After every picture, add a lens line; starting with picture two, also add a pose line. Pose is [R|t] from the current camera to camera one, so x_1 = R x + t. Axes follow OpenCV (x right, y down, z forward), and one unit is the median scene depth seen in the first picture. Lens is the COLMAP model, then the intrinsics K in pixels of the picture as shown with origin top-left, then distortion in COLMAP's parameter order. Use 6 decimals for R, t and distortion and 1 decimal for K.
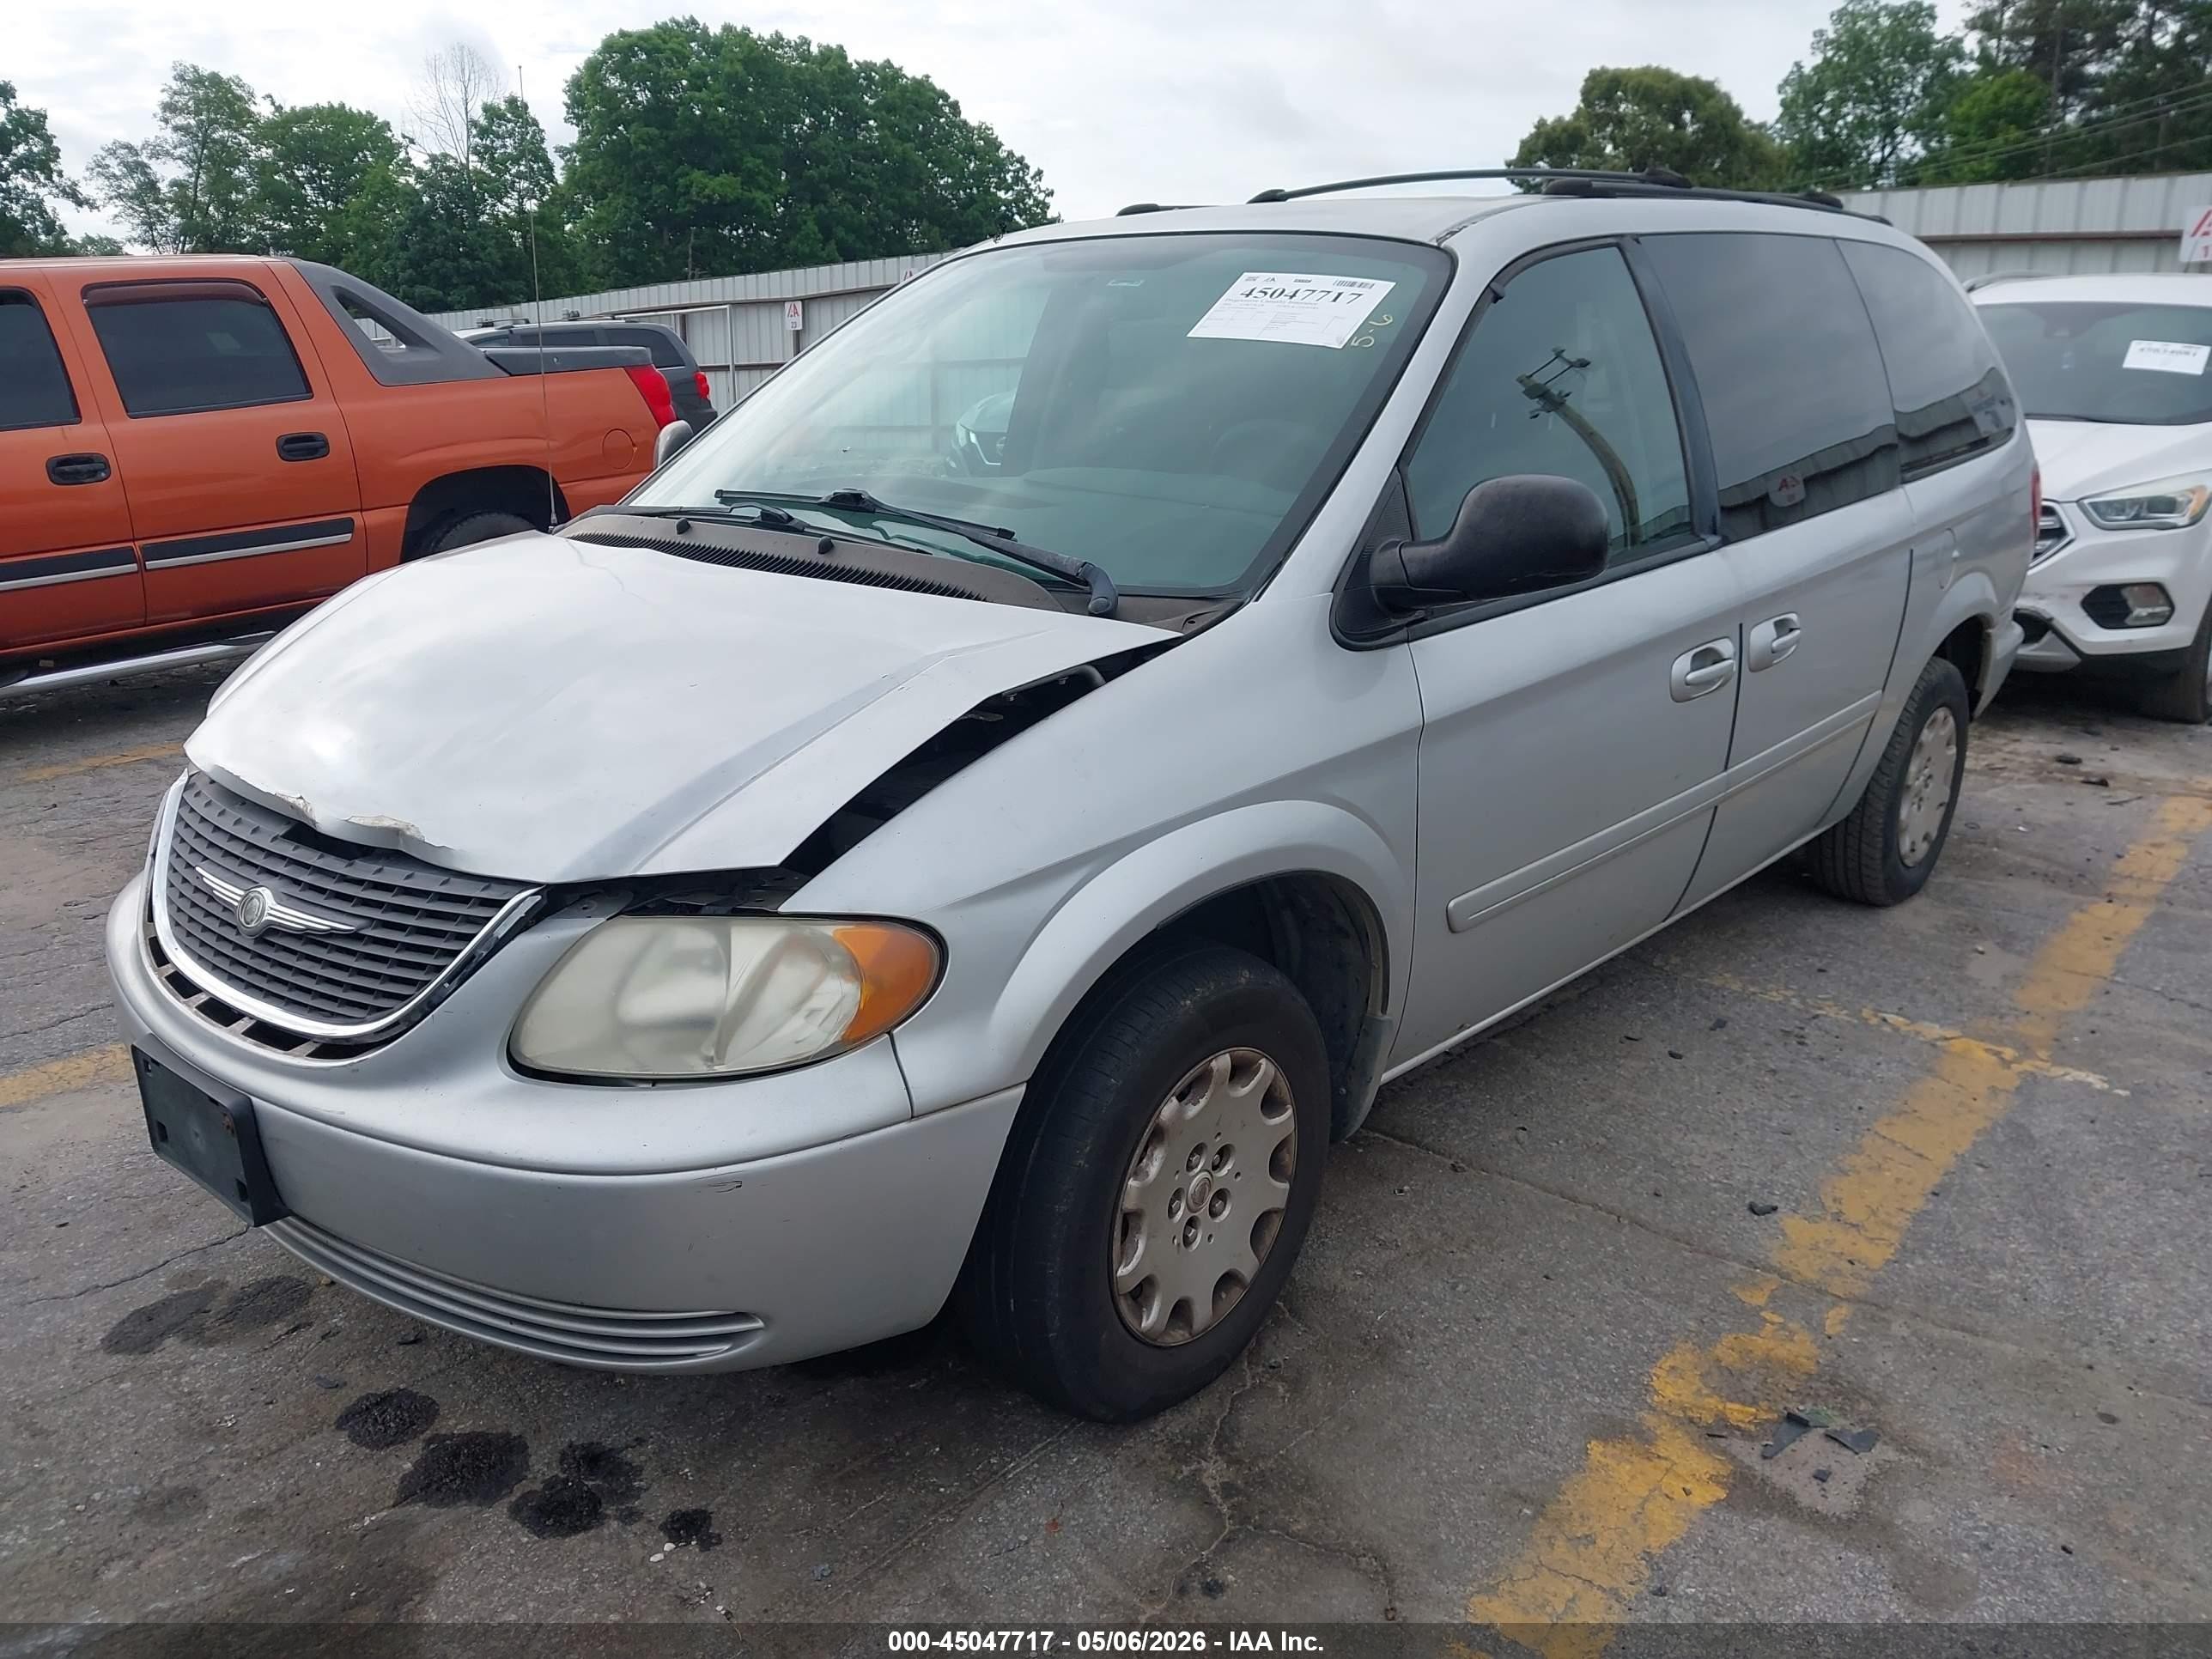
lens RADIAL K [[1718.9, 0, 1106.0], [0, 1718.9, 829.5], [0, 0, 1]] dist [-0.051090, 0.072146]
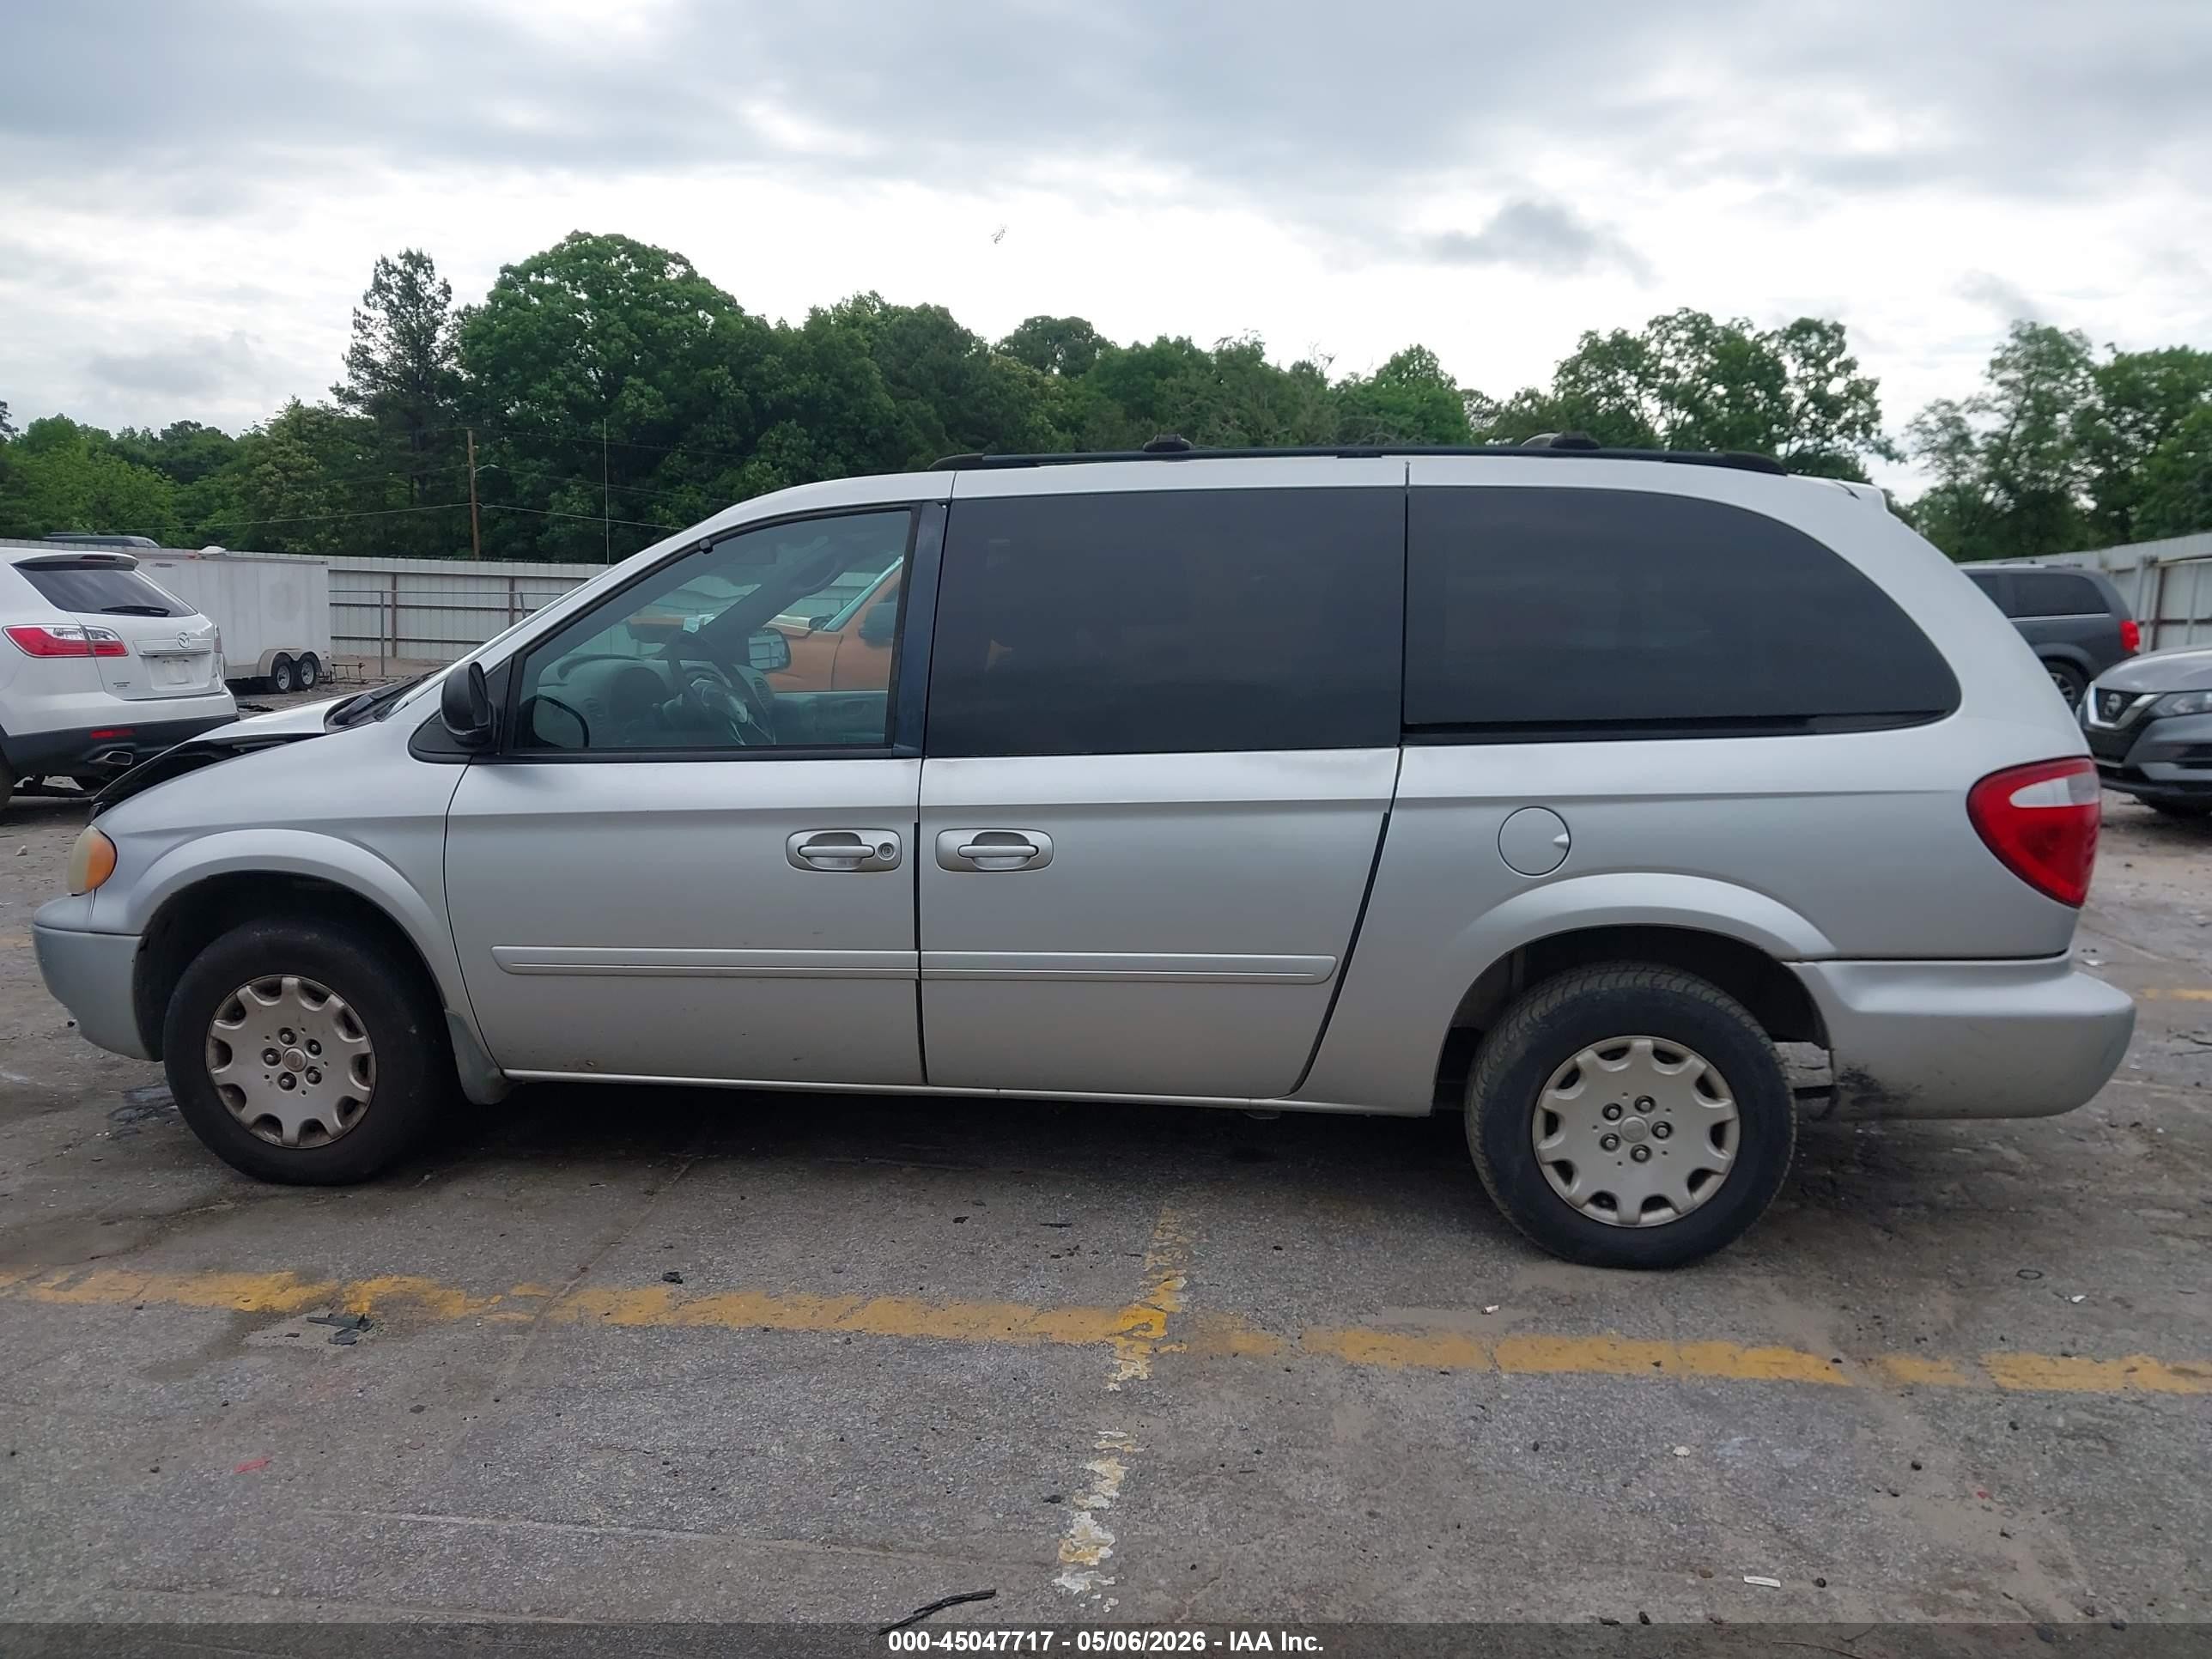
lens RADIAL K [[1739.6, 0, 1096.4], [0, 1739.6, 817.8], [0, 0, 1]] dist [0.001311, -0.010857]
pose [[0.583664, 0.124020, -0.802468, 1.346944], [-0.238638, 0.970823, -0.023531, -0.122260], [0.776137, 0.205233, 0.596231, 0.383889]]
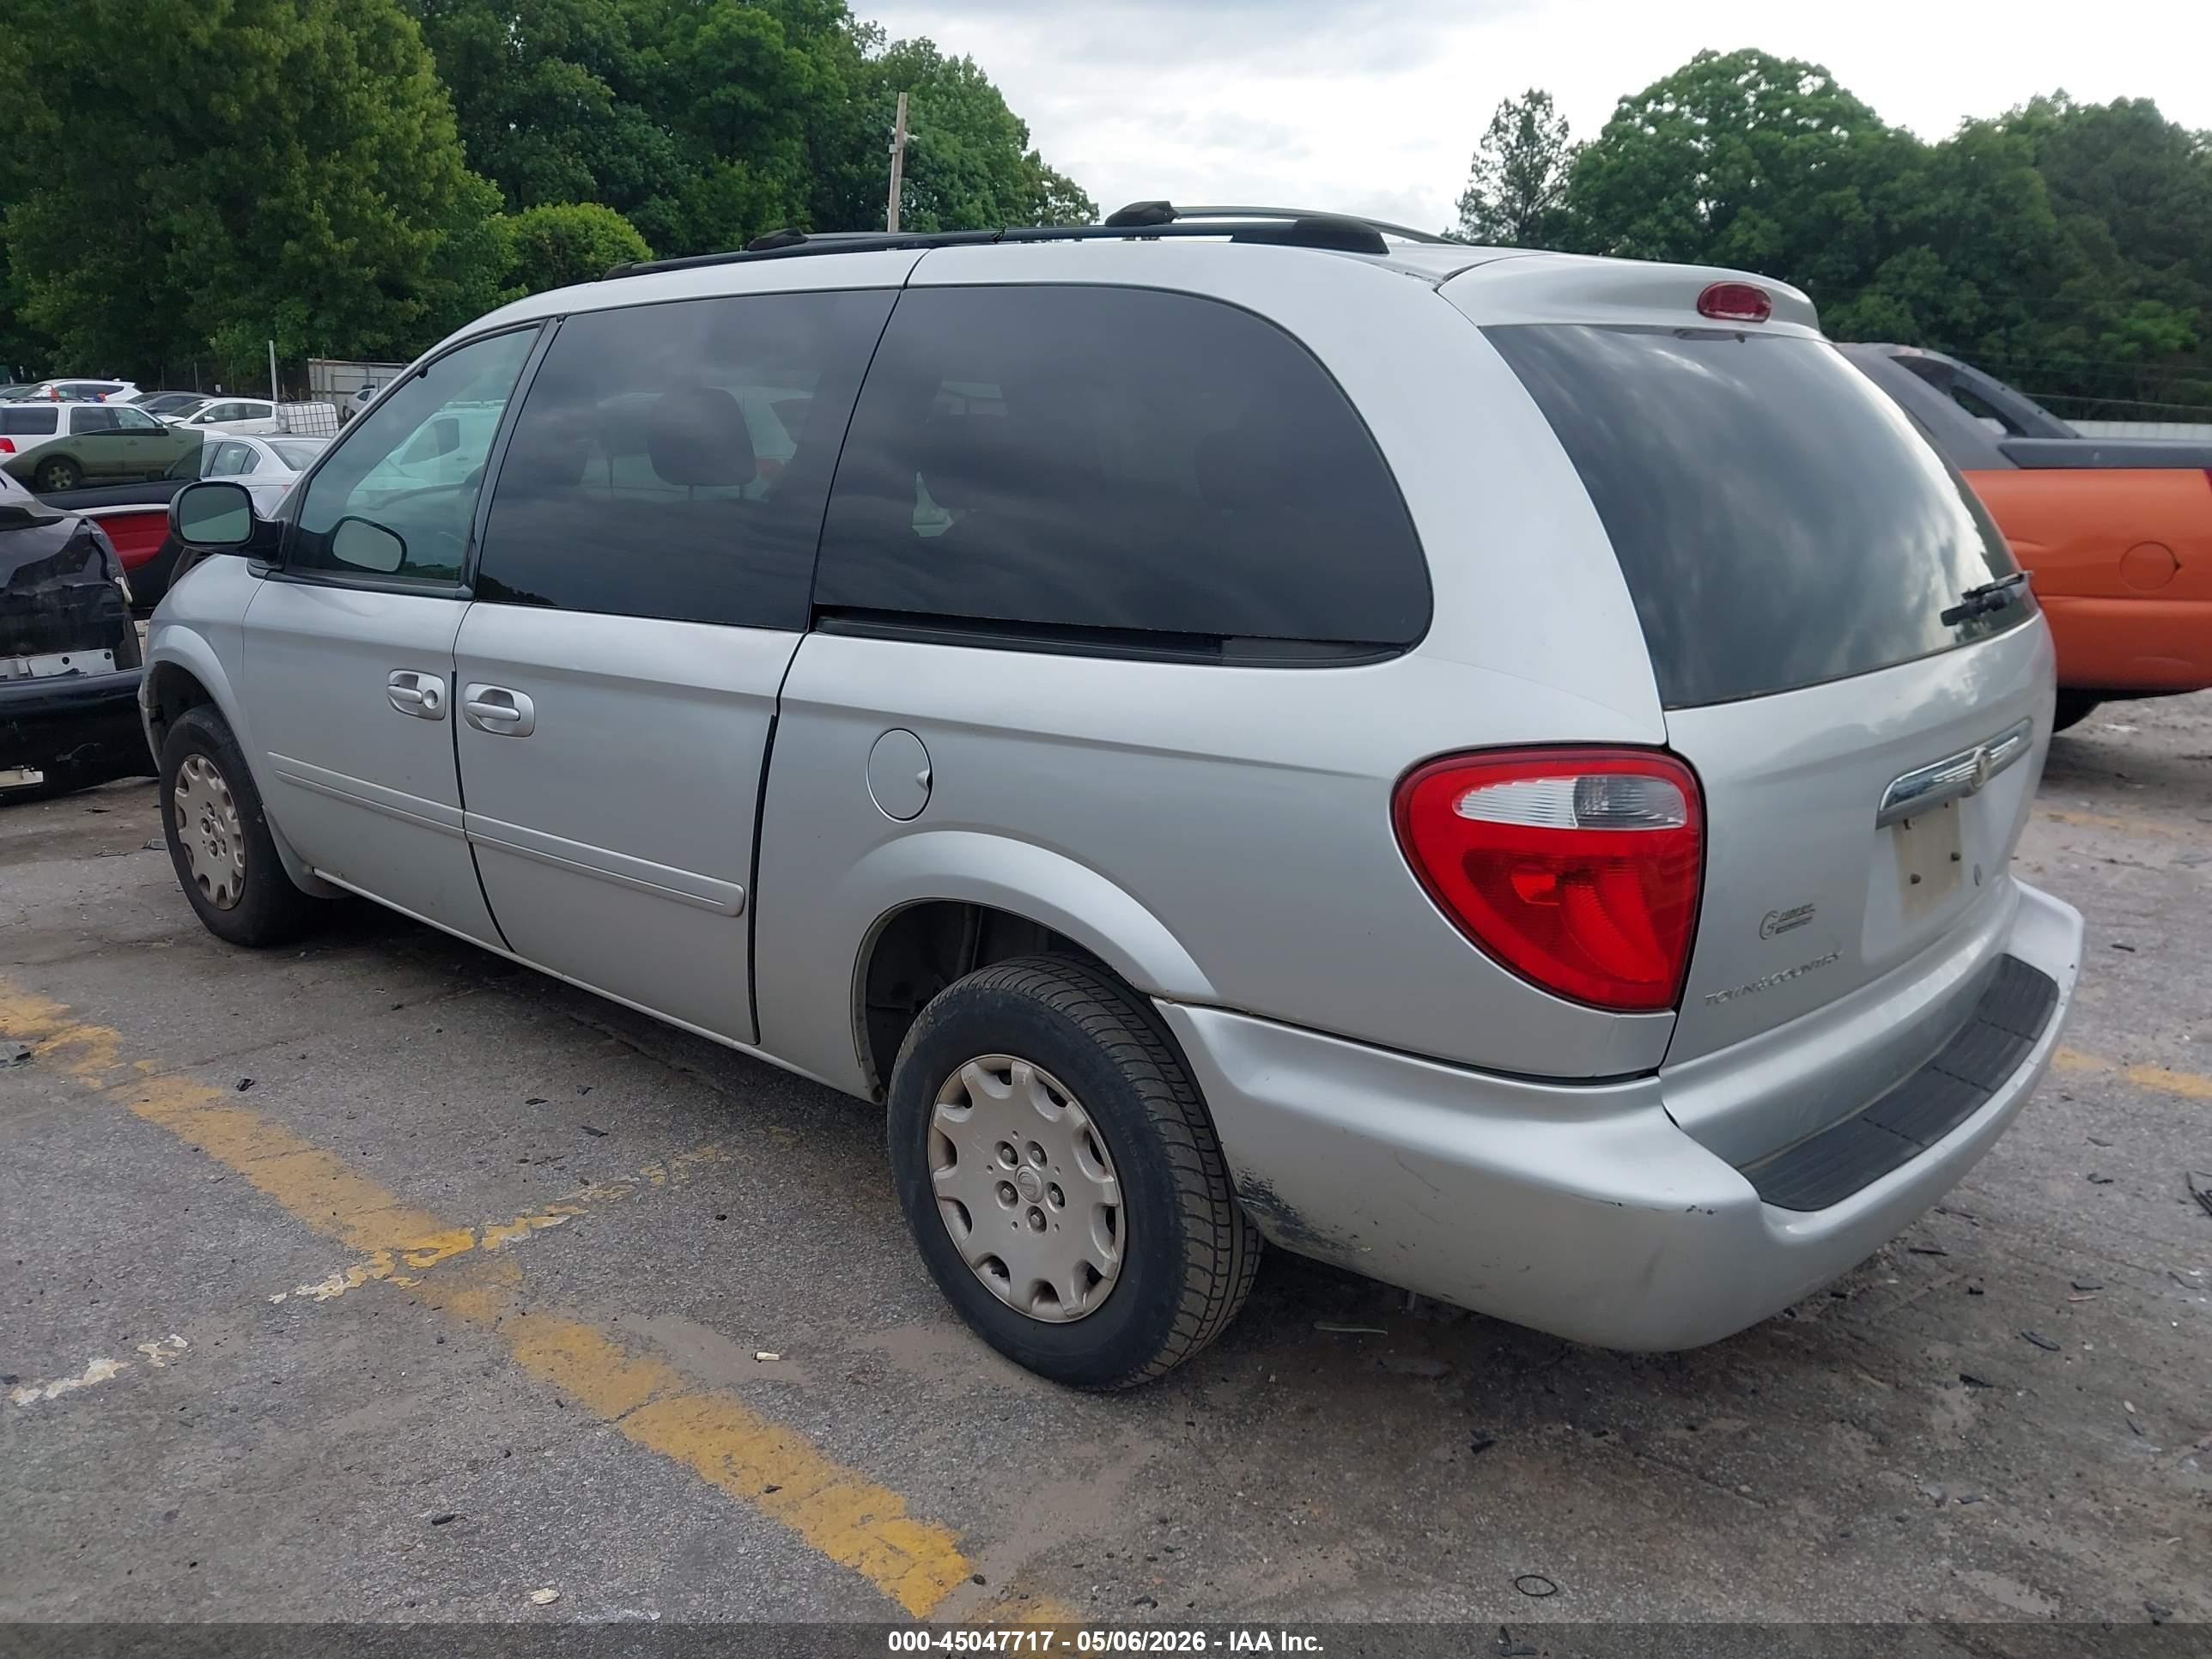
lens RADIAL K [[1739.6, 0, 1096.4], [0, 1739.6, 817.8], [0, 0, 1]] dist [0.001311, -0.010857]
pose [[0.002670, 0.237892, -0.971288, 1.424639], [-0.293858, 0.928594, 0.226627, -0.394479], [0.955845, 0.284816, 0.072386, 1.299190]]
